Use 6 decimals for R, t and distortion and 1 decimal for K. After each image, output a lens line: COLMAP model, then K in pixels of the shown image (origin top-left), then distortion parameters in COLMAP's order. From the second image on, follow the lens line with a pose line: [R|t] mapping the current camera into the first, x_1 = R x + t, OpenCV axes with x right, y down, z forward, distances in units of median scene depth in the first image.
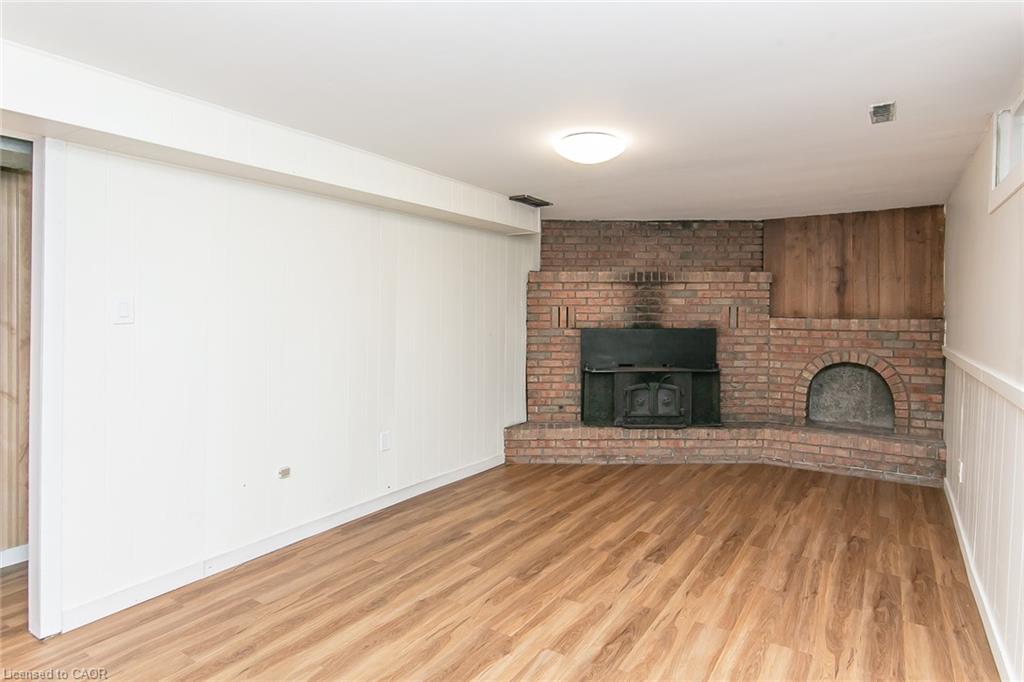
lens RADIAL K [[550.4, 0, 516.8], [0, 550.4, 346.6], [0, 0, 1]] dist [-0.001054, -0.000054]
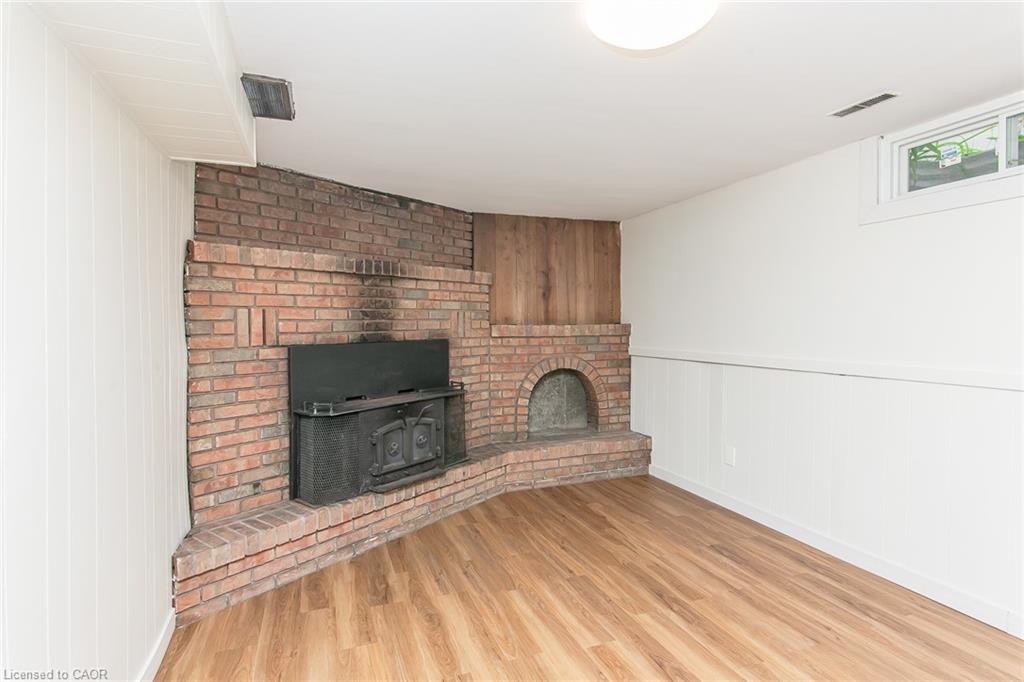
lens RADIAL K [[550.4, 0, 516.8], [0, 550.4, 346.6], [0, 0, 1]] dist [-0.001054, -0.000054]
pose [[0.571884, -0.041328, 0.819293, -0.238193], [0.061062, 0.998104, 0.007725, -0.022096], [-0.818059, 0.045610, 0.573323, 0.467356]]
